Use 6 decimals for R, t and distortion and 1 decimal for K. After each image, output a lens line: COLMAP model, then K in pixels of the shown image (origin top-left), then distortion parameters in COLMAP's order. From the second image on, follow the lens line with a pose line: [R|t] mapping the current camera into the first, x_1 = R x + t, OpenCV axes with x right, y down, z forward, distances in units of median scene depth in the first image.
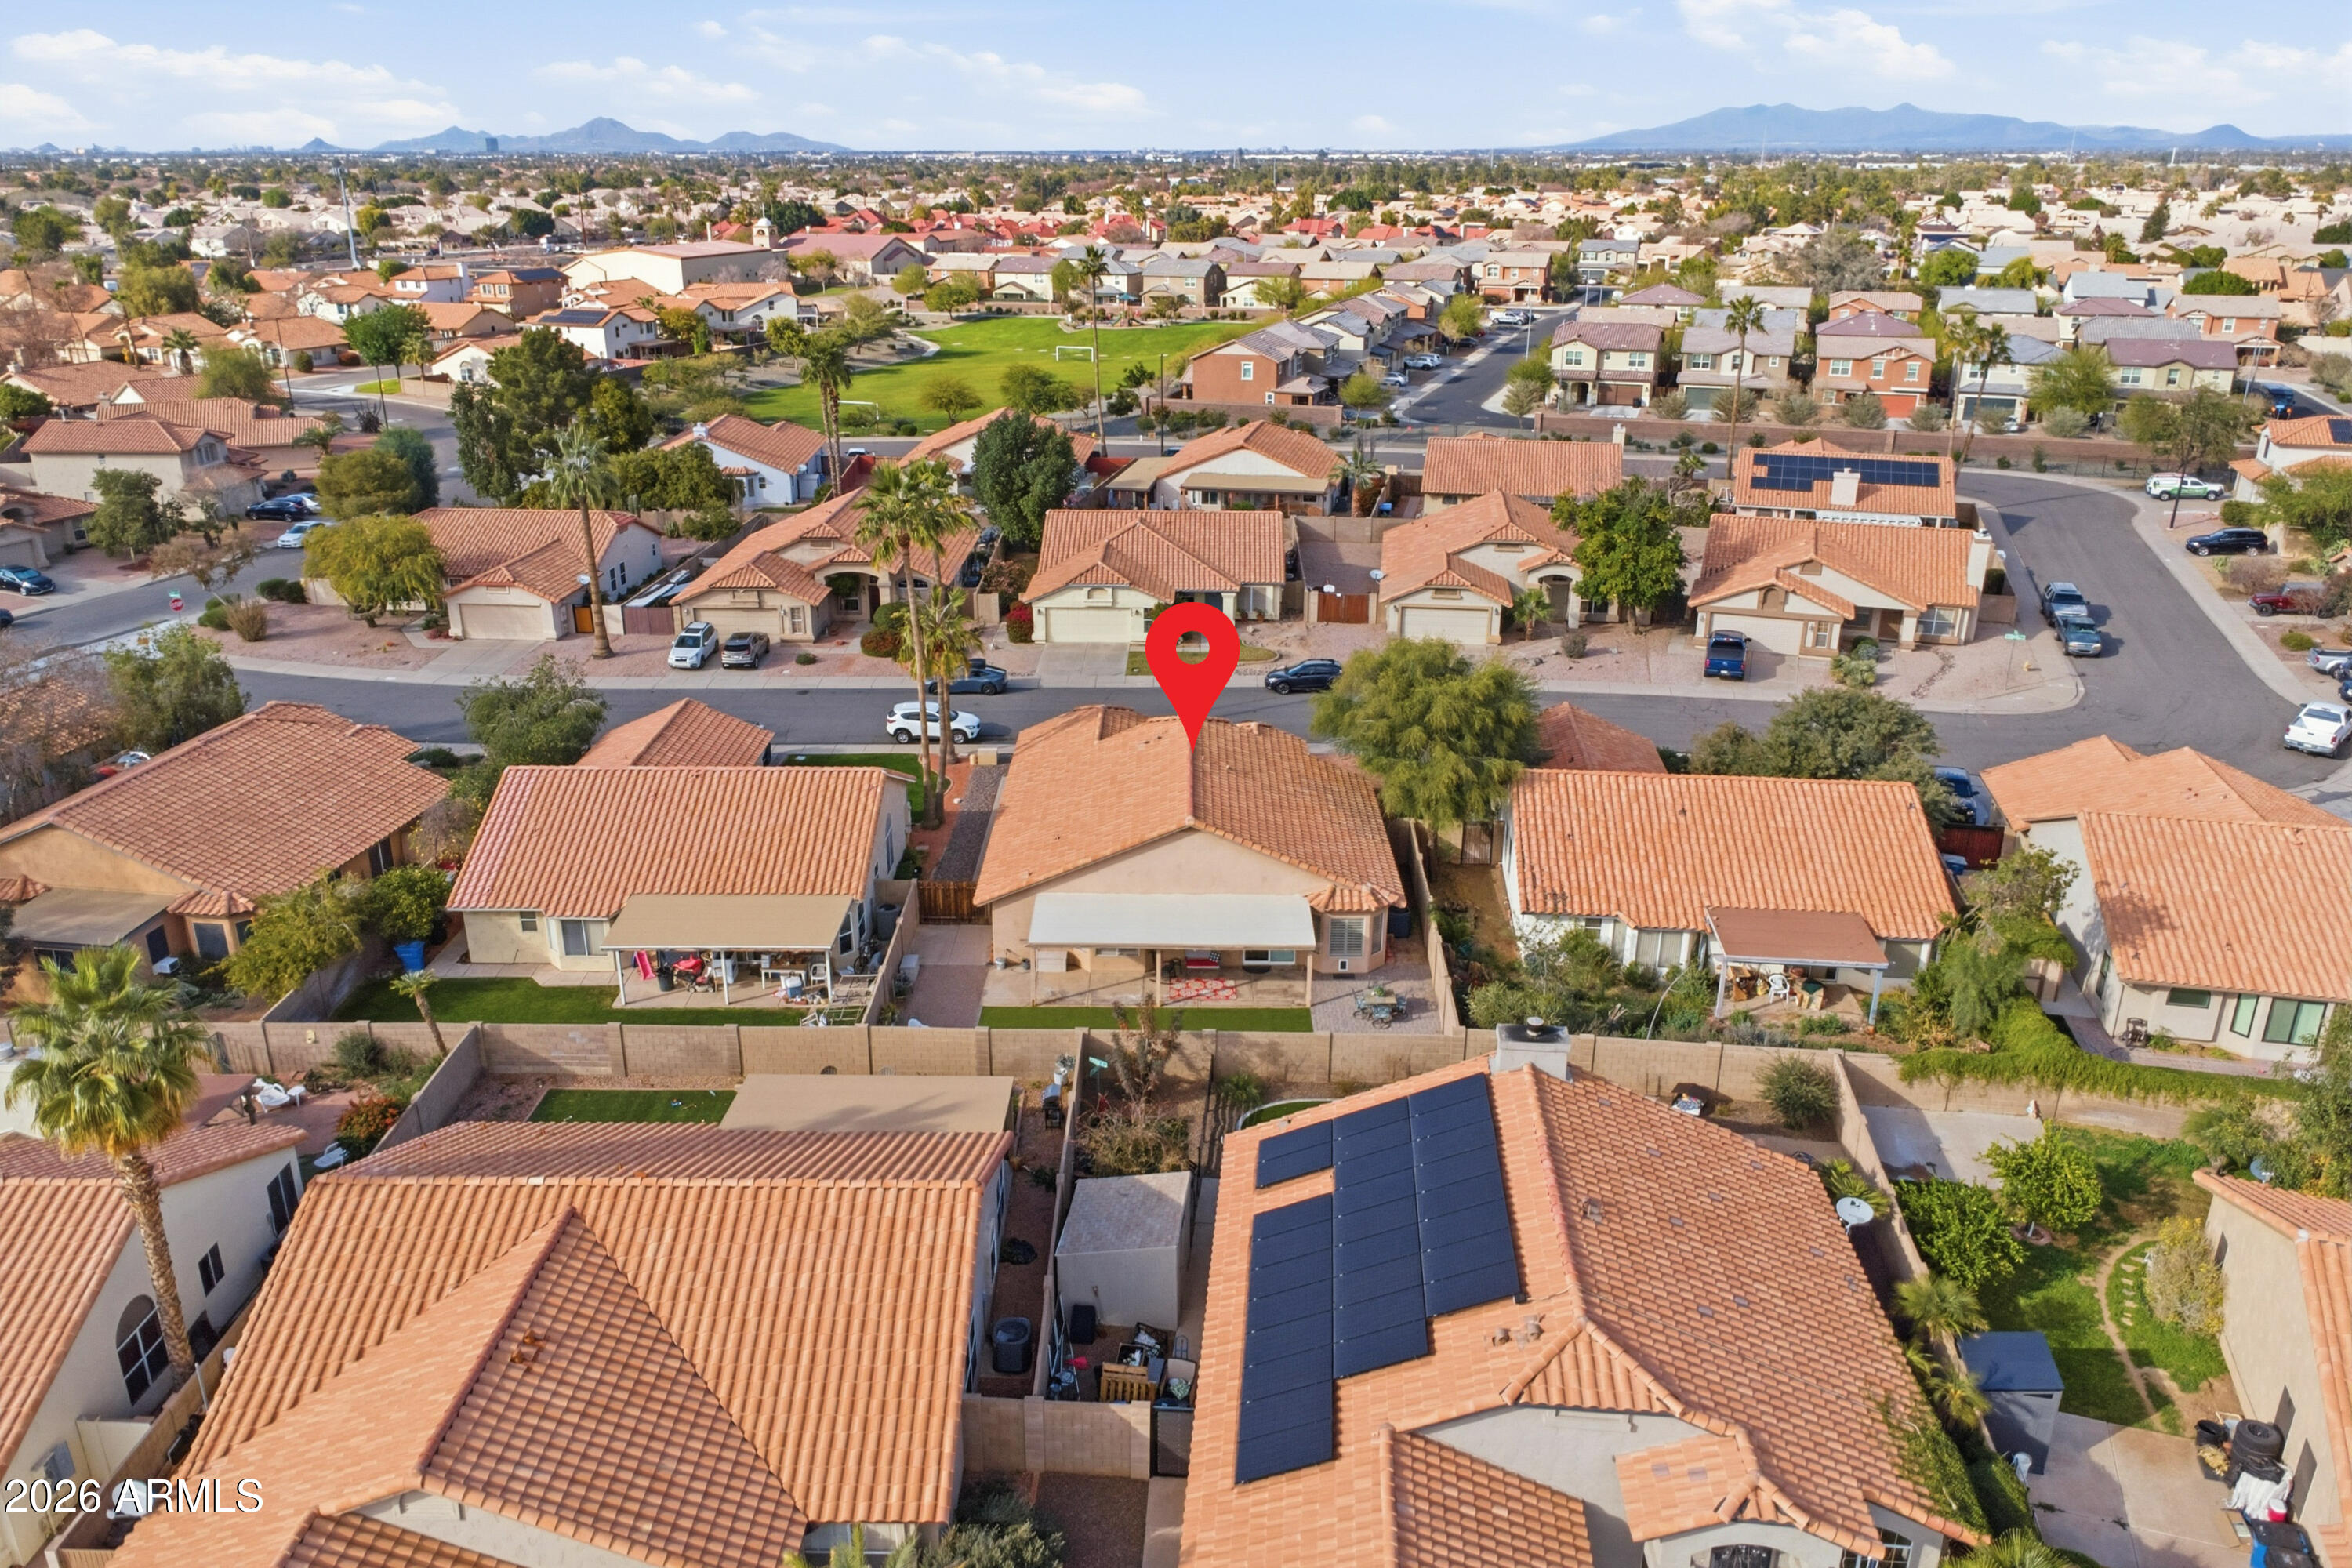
lens RADIAL K [[1707.1, 0, 1181.5], [0, 1707.1, 784.4], [0, 0, 1]] dist [0.013574, -0.000369]
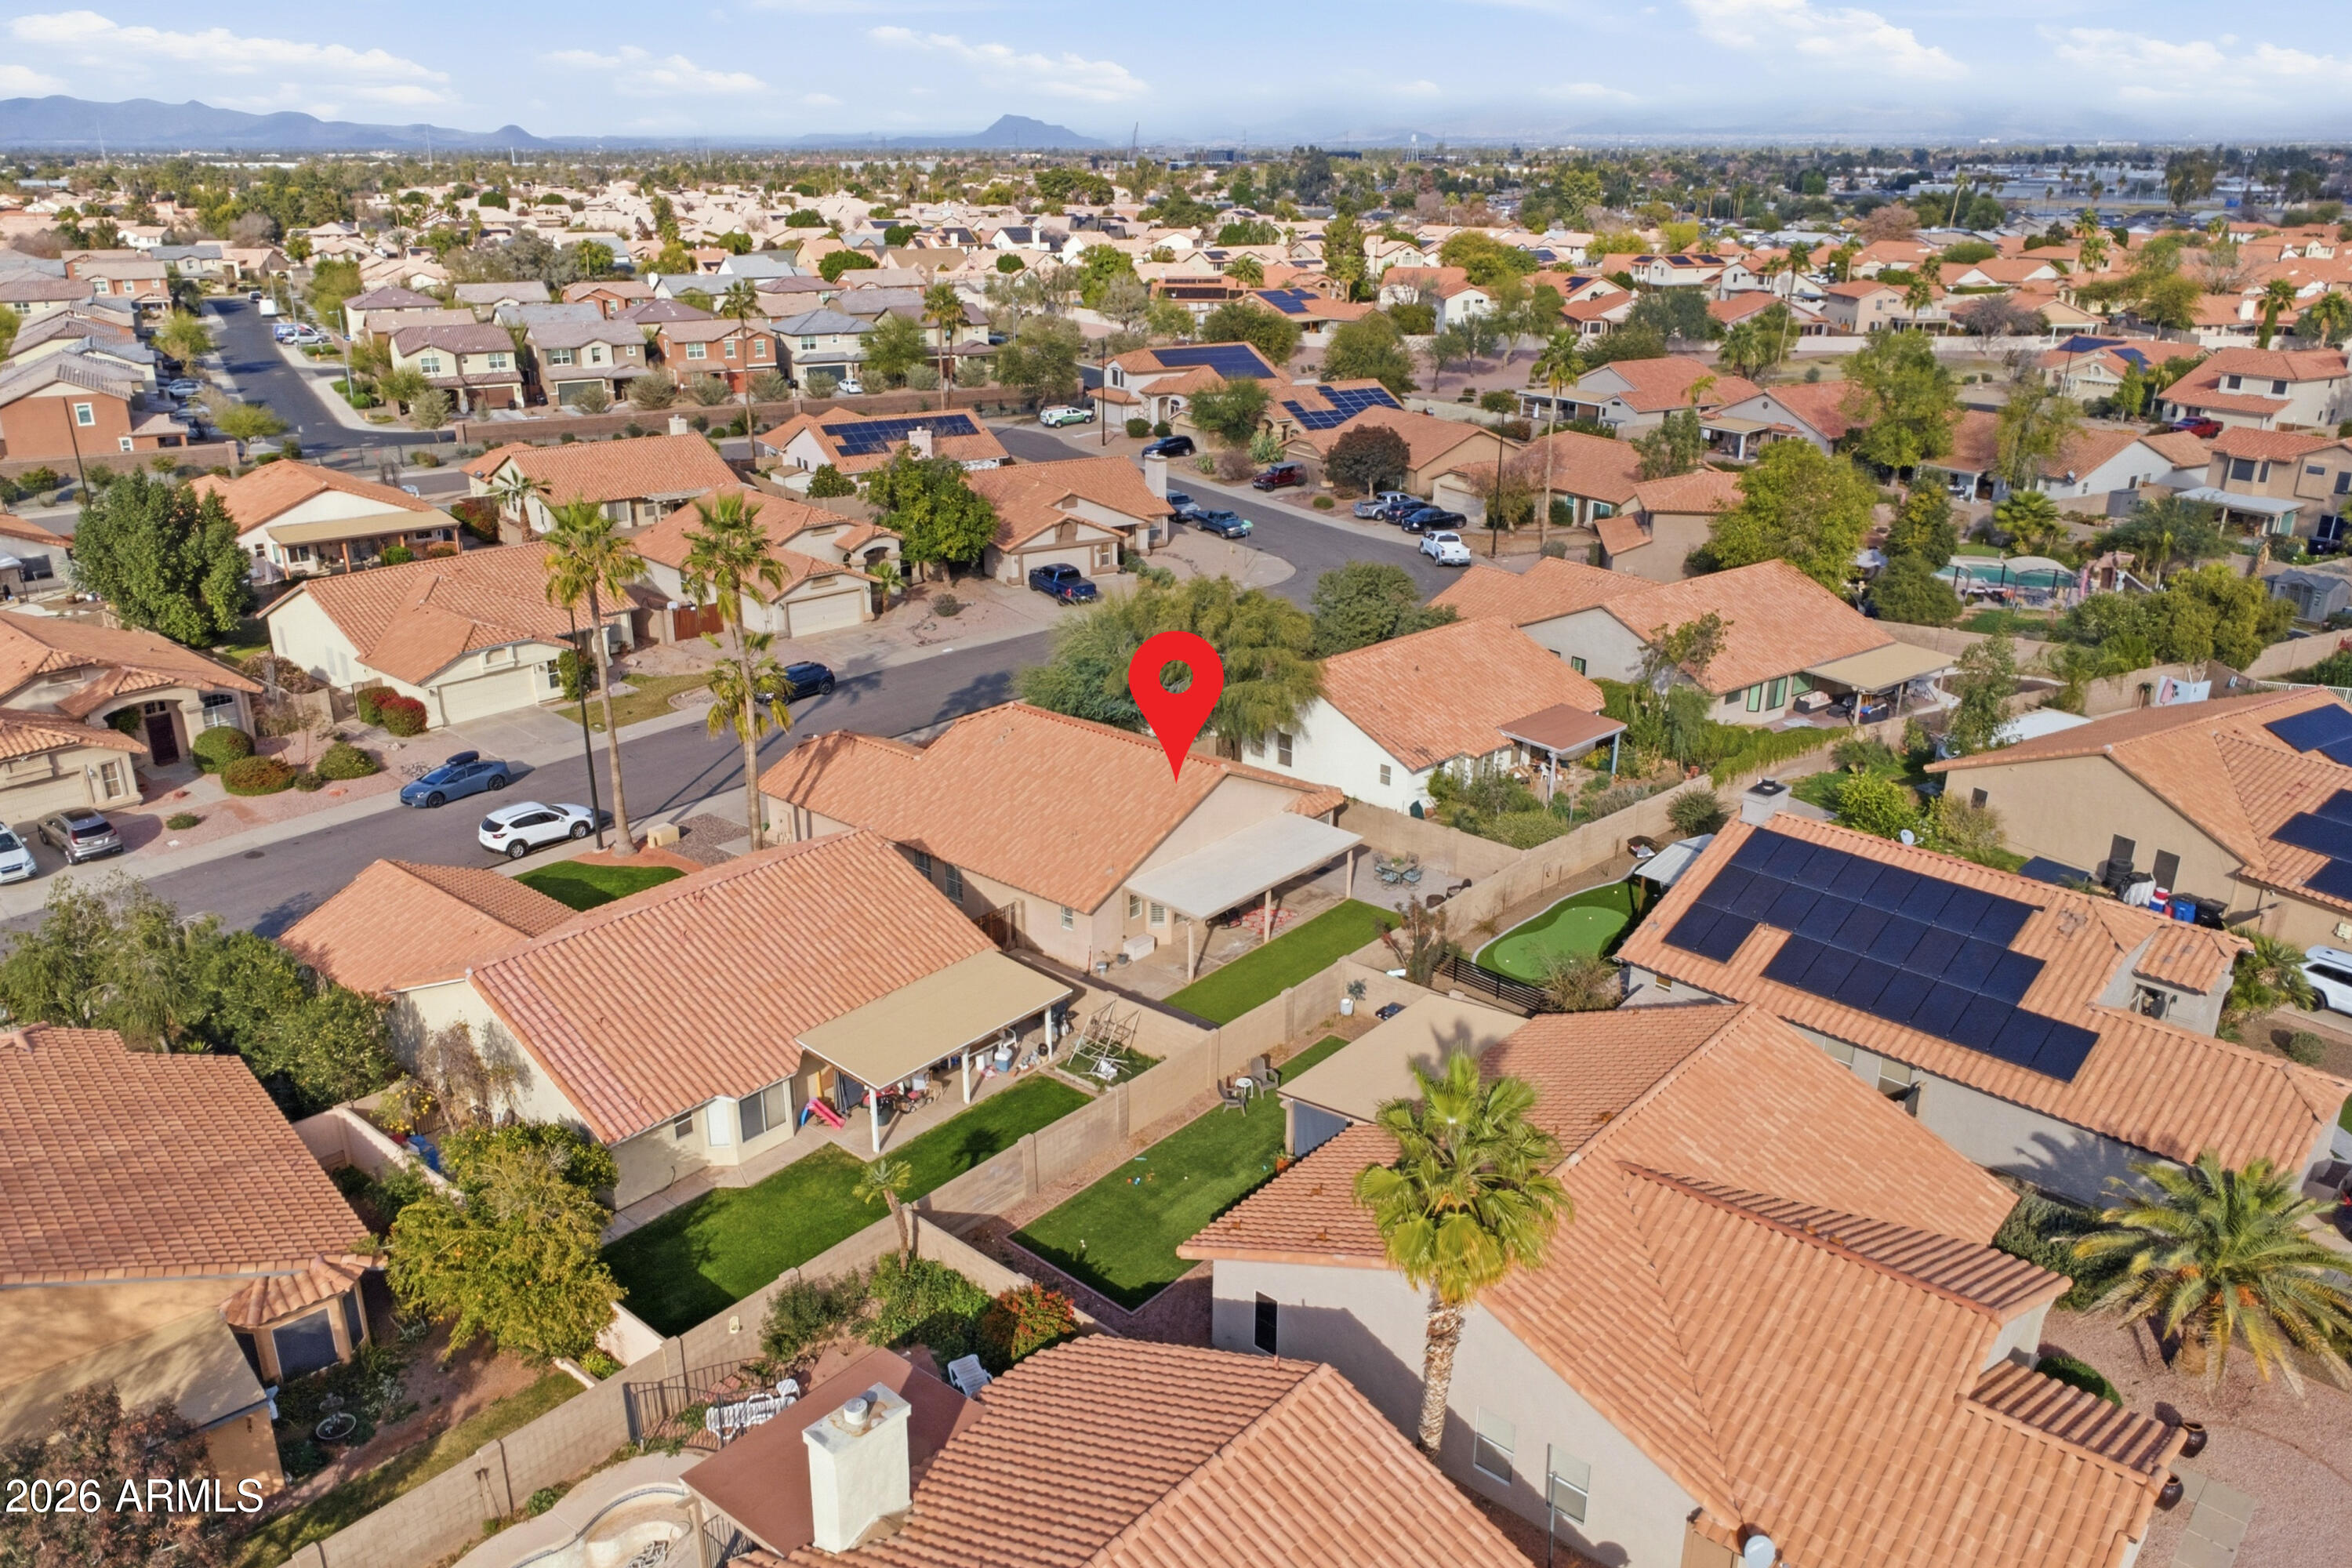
lens RADIAL K [[1707.1, 0, 1174.5], [0, 1707.1, 782.9], [0, 0, 1]] dist [0.013574, -0.000369]
pose [[0.650459, -0.266180, 0.711373, -0.250731], [0.266743, 0.956980, 0.114179, -0.032250], [-0.711162, 0.115485, 0.693478, 0.097461]]
